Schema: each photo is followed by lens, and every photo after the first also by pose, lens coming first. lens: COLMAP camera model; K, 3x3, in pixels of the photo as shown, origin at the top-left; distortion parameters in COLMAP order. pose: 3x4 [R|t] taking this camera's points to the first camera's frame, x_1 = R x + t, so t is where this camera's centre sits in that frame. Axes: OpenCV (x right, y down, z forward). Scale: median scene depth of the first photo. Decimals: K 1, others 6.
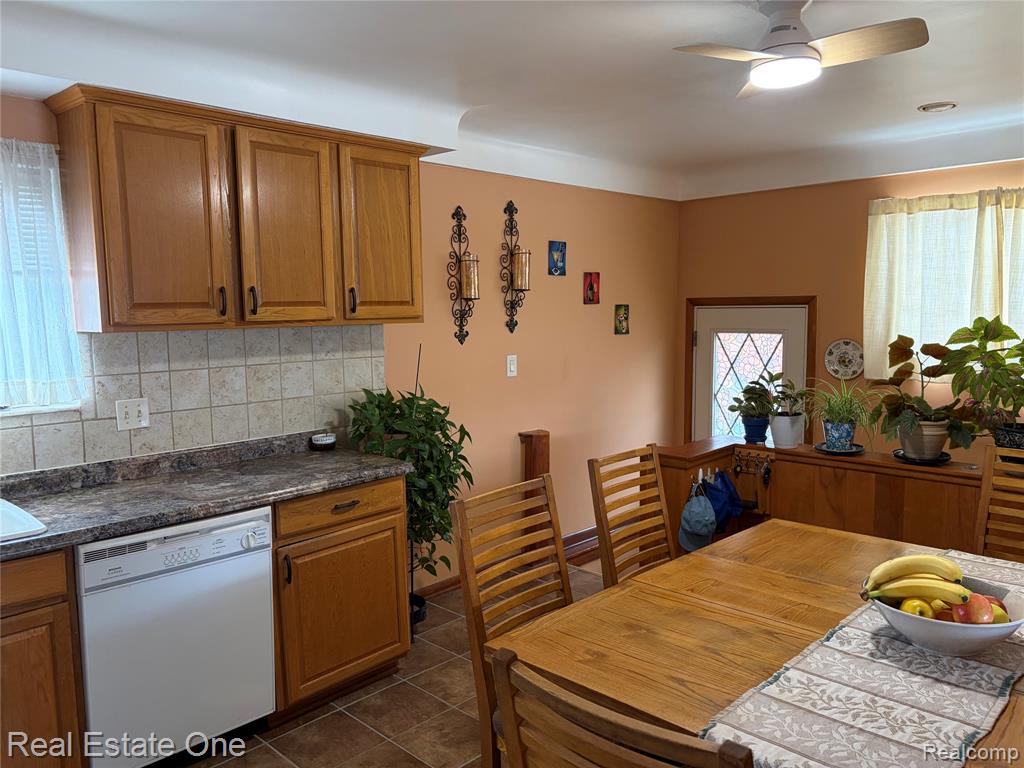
lens RADIAL K [[783.6, 0, 512.9], [0, 783.6, 389.3], [0, 0, 1]] dist [0.054349, -0.054860]
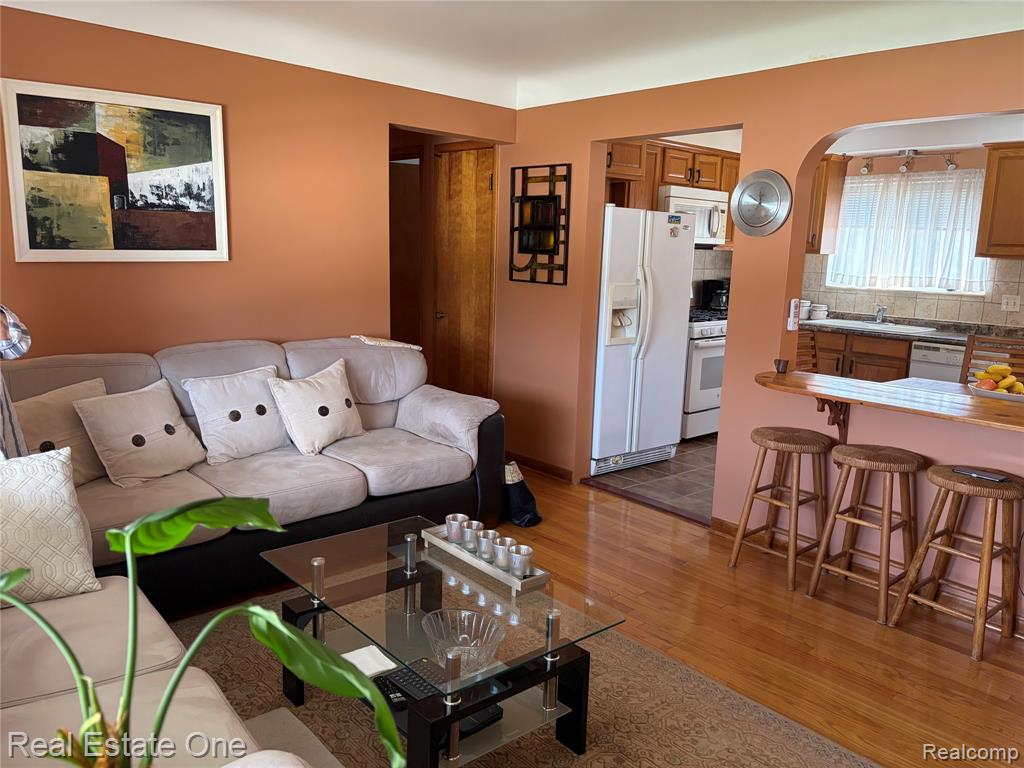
lens RADIAL K [[783.6, 0, 508.6], [0, 783.6, 387.3], [0, 0, 1]] dist [0.054349, -0.054860]
pose [[-0.070263, 0.185289, -0.980169, 1.525088], [-0.139766, 0.971076, 0.193589, 0.026462], [0.987689, 0.150597, -0.042333, -0.093010]]
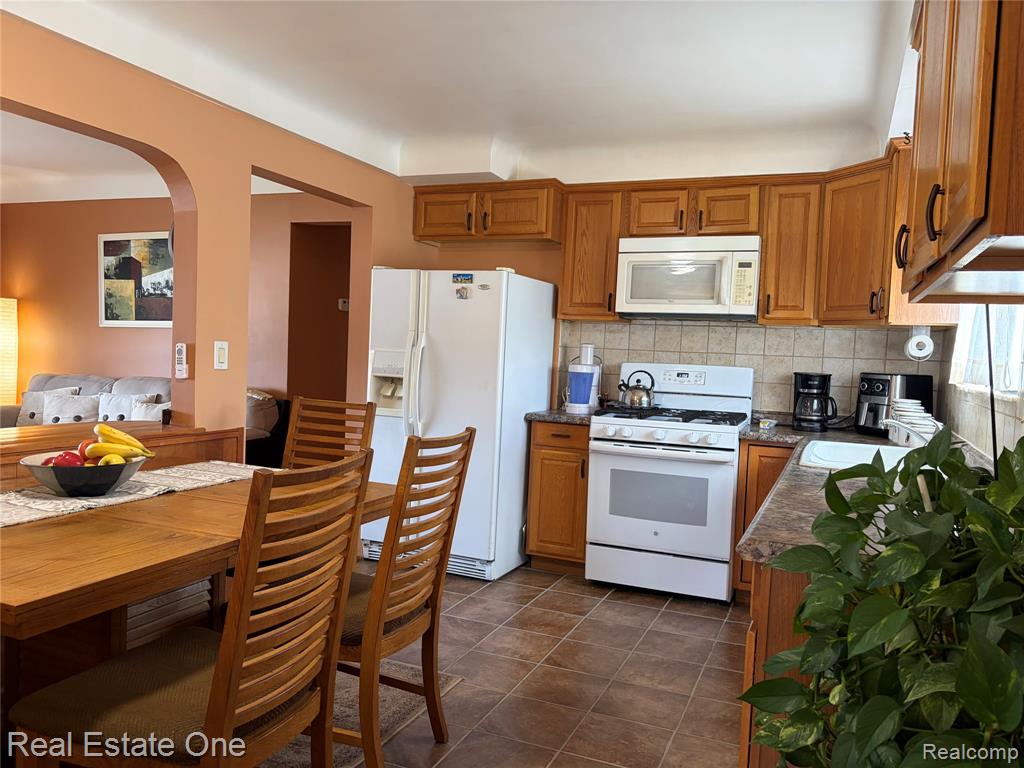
lens RADIAL K [[783.6, 0, 521.9], [0, 783.6, 397.4], [0, 0, 1]] dist [0.054349, -0.054860]
pose [[-0.932809, -0.004722, -0.360339, 0.200479], [-0.069602, 0.983448, 0.167290, -0.077097], [0.353585, 0.181130, -0.917698, 1.489892]]
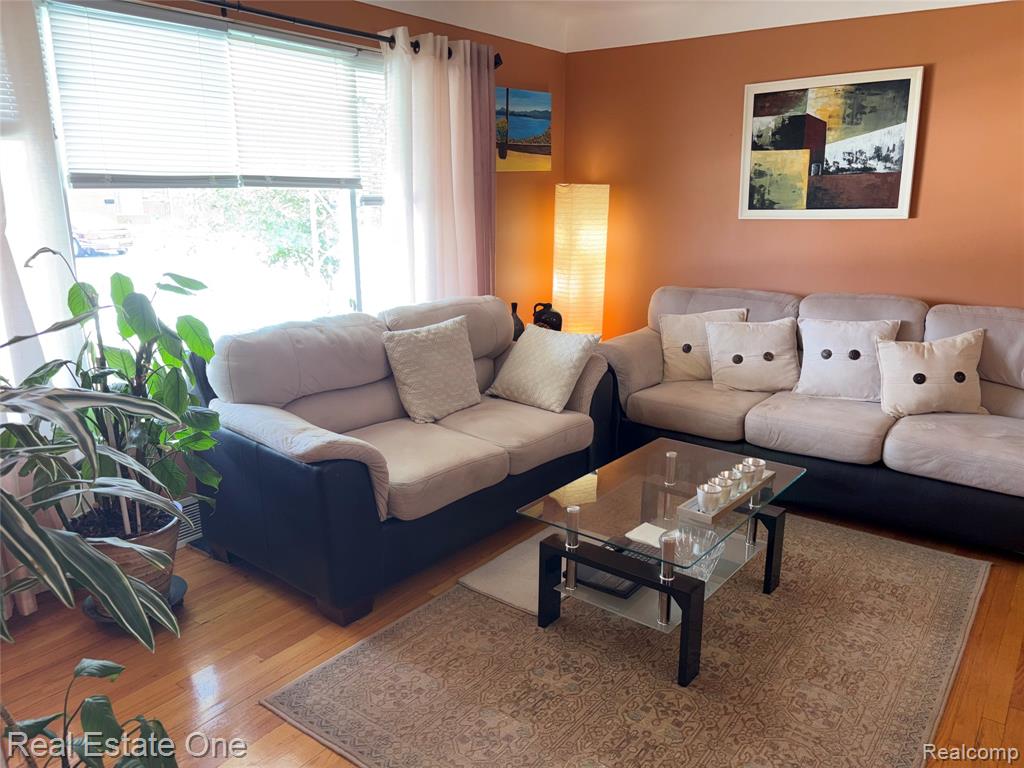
lens RADIAL K [[783.6, 0, 514.2], [0, 783.6, 392.7], [0, 0, 1]] dist [0.054349, -0.054860]
pose [[-0.993072, 0.042362, -0.109603, 1.080784], [0.000636, 0.934679, 0.355491, -0.060447], [0.117502, 0.352959, -0.928231, 0.624935]]
